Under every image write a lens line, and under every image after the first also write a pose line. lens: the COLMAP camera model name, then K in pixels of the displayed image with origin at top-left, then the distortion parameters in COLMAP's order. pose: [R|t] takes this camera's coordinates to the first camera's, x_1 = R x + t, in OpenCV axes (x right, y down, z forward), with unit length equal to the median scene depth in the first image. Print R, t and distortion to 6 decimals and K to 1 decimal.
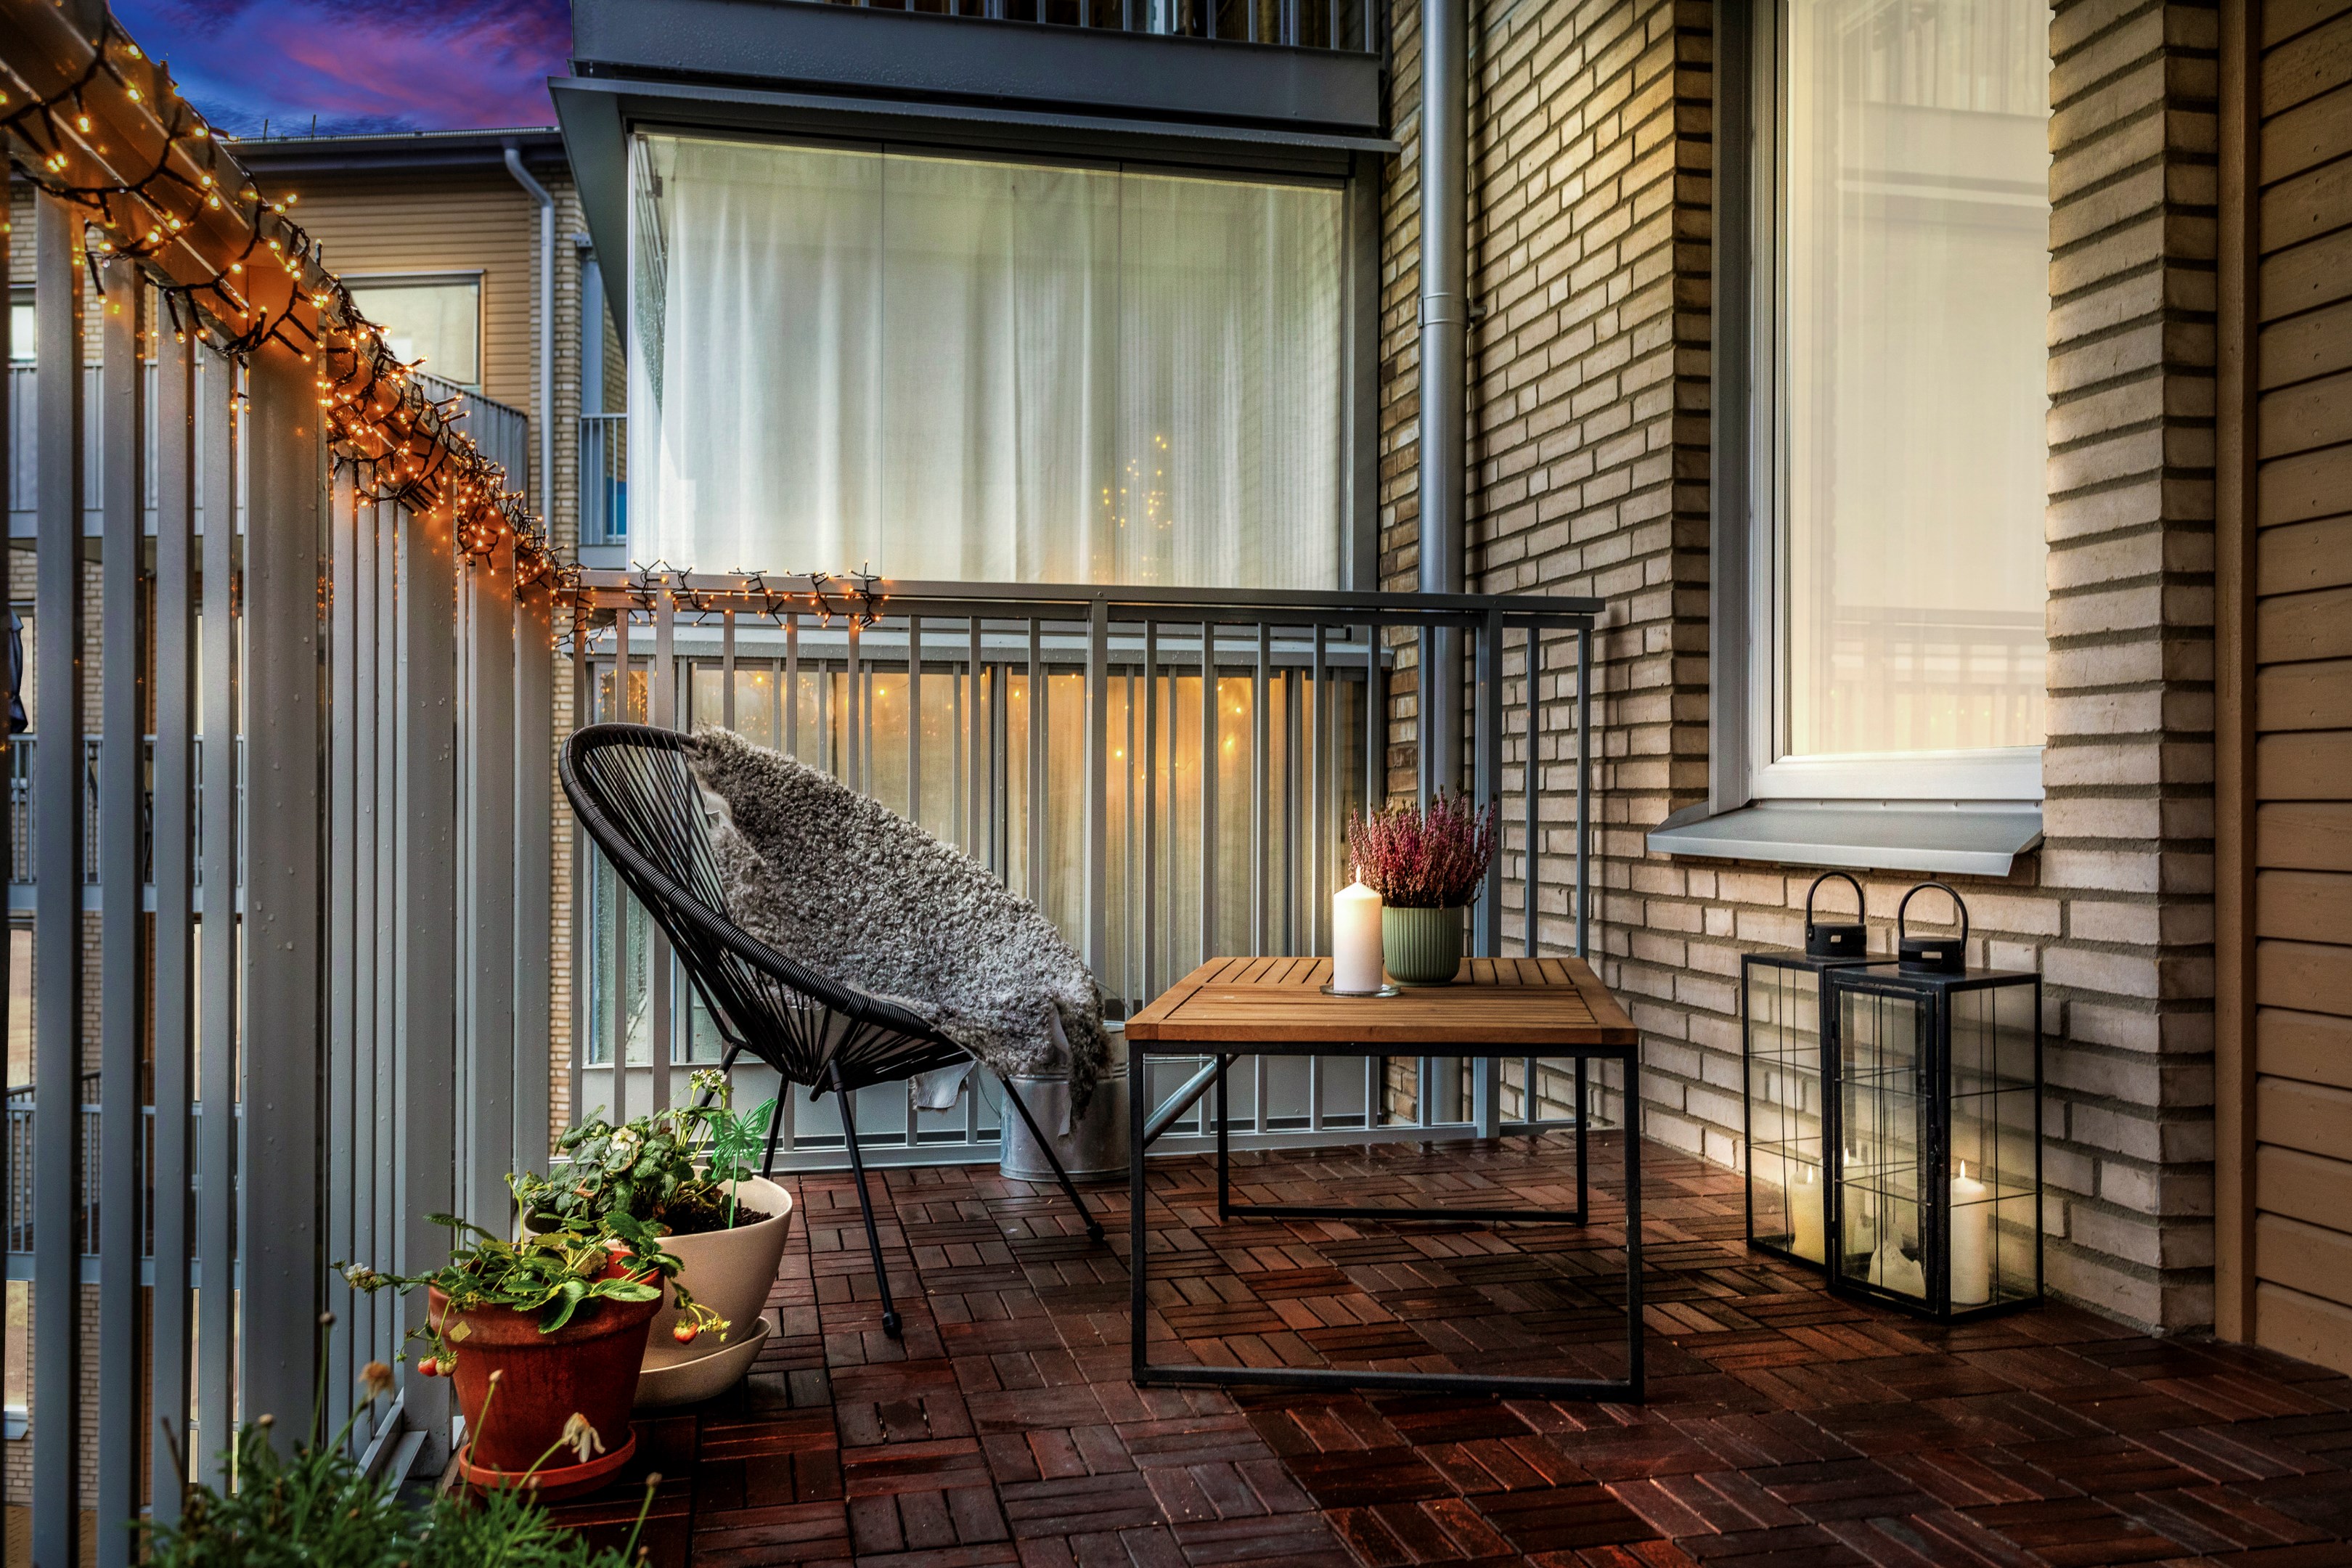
lens RADIAL K [[1948.0, 0, 1178.2], [0, 1948.0, 787.7], [0, 0, 1]] dist [0.001468, -0.000263]
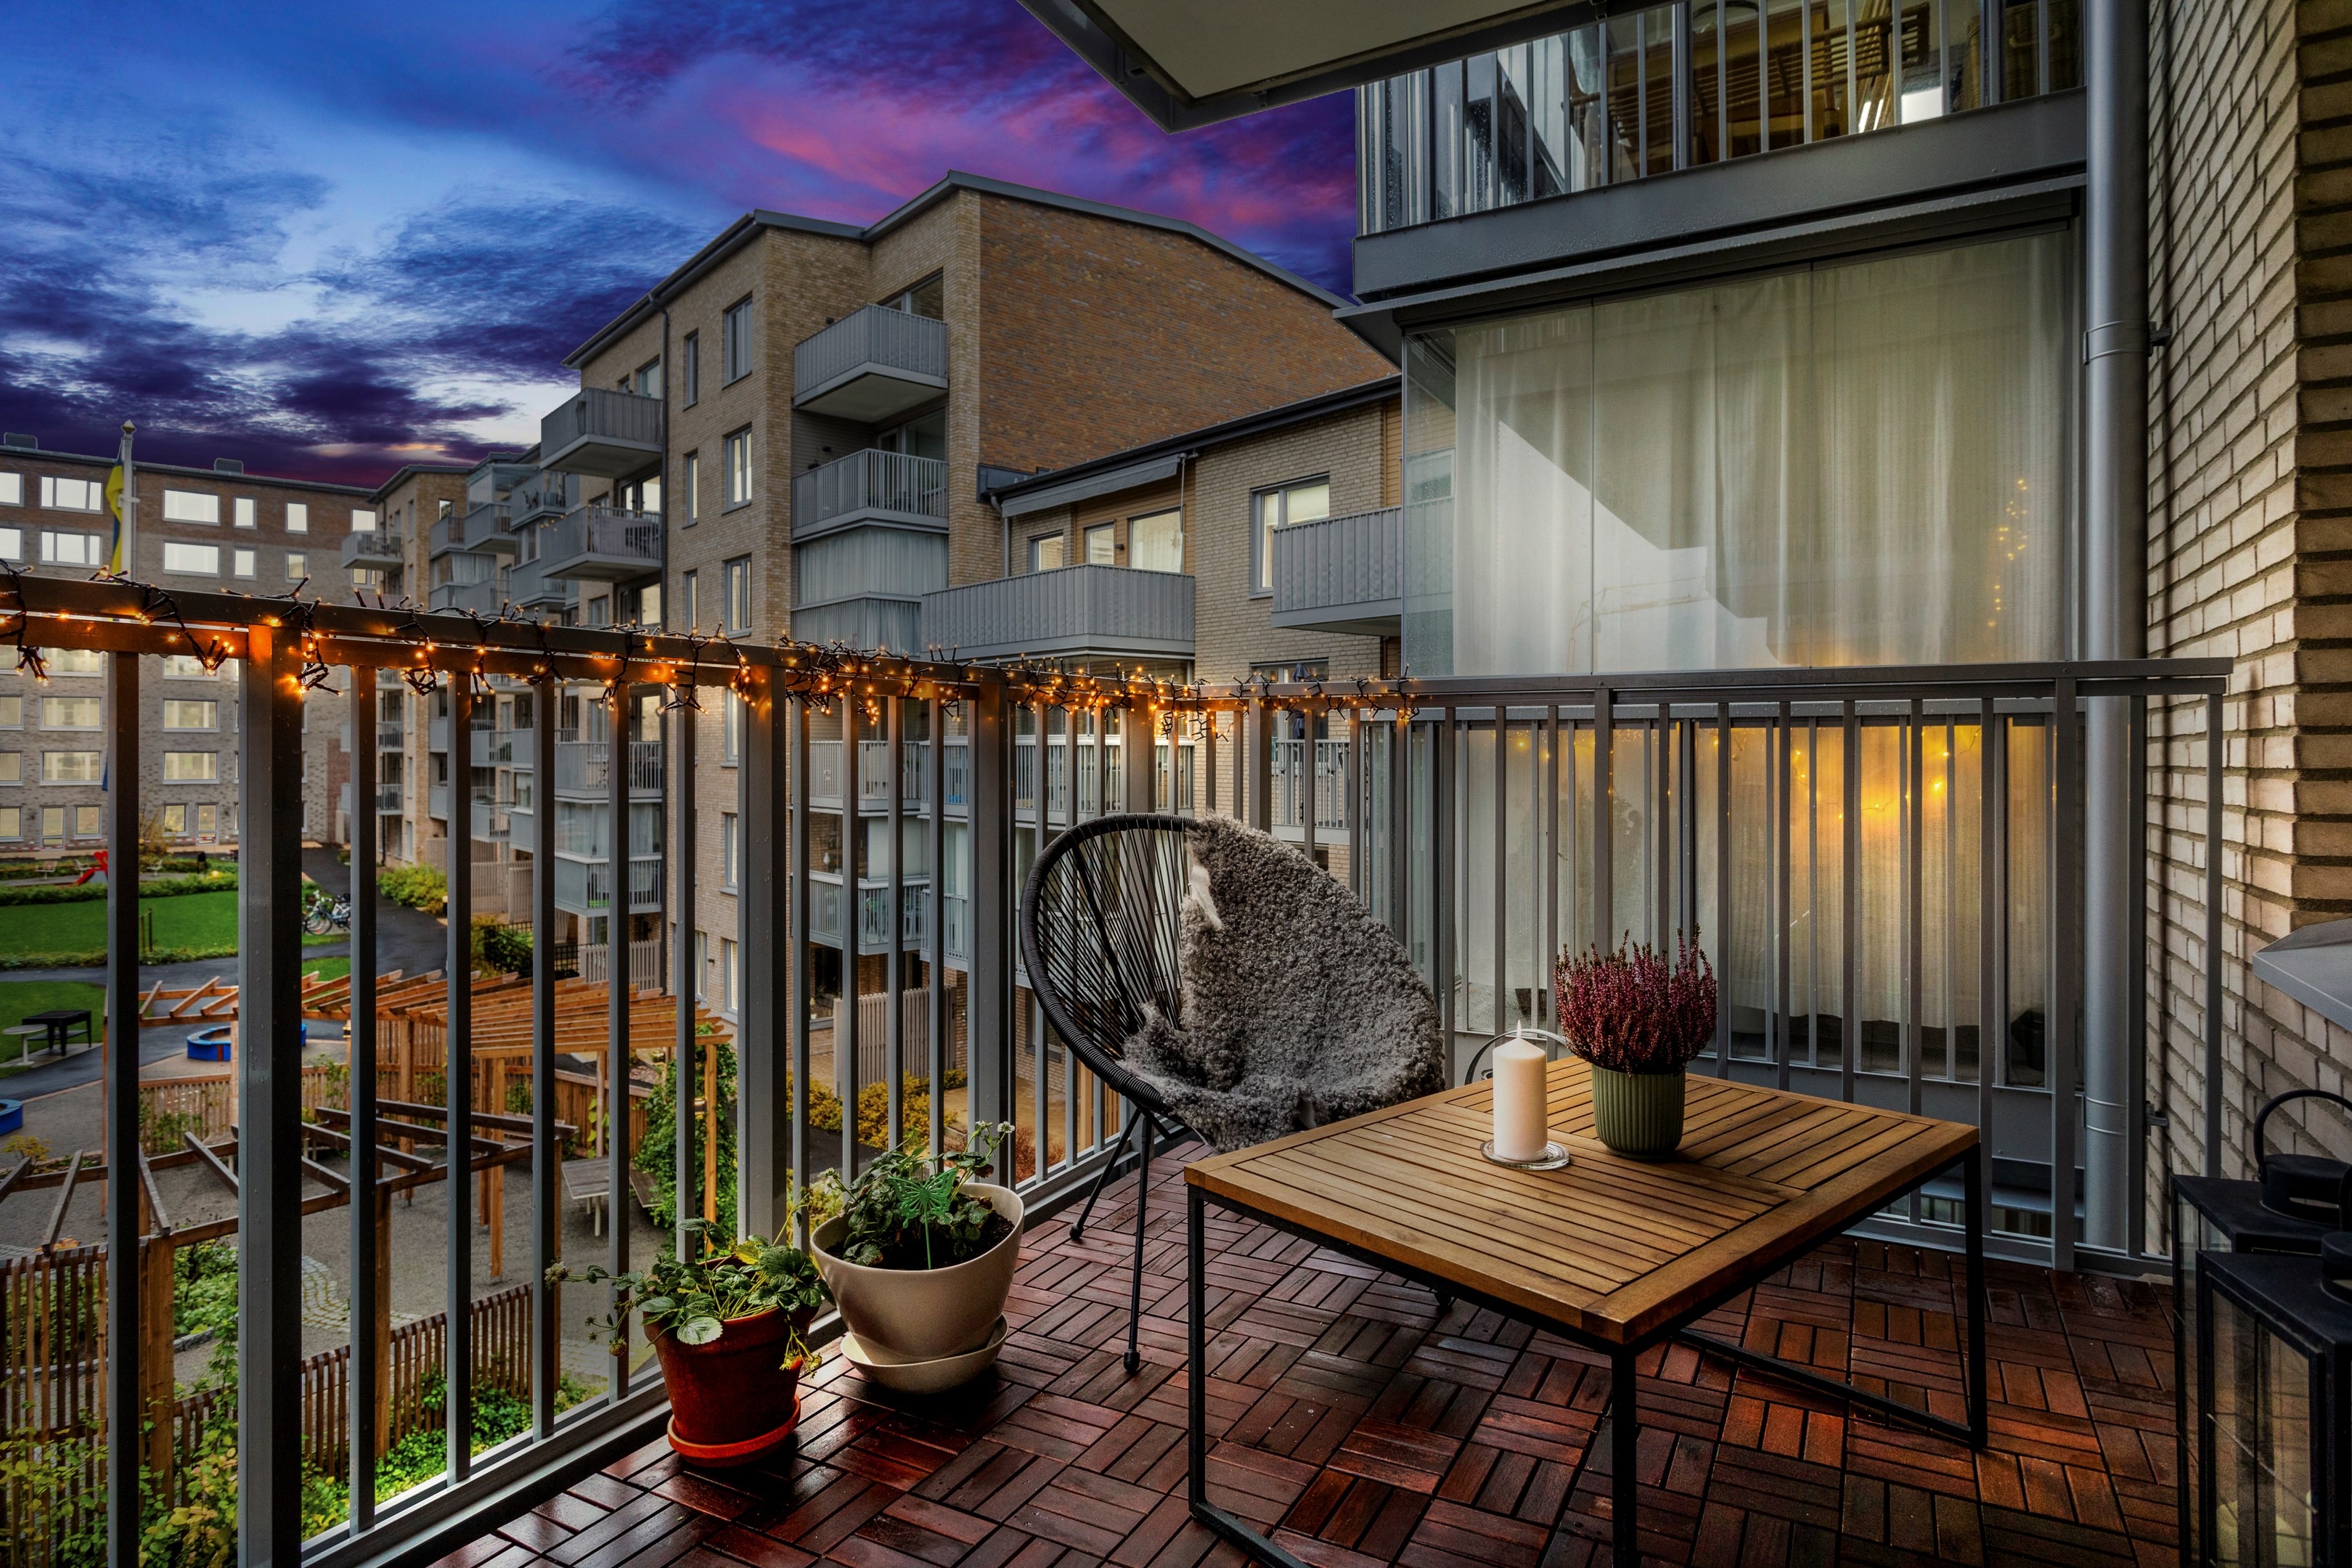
lens RADIAL K [[1287.6, 0, 1175.9], [0, 1287.6, 750.5], [0, 0, 1]] dist [0.000722, 0.000772]
pose [[0.750032, -0.003492, -0.661393, 0.243074], [0.003350, 0.999993, -0.001481, -0.057255], [0.661393, -0.001105, 0.750038, 0.277244]]
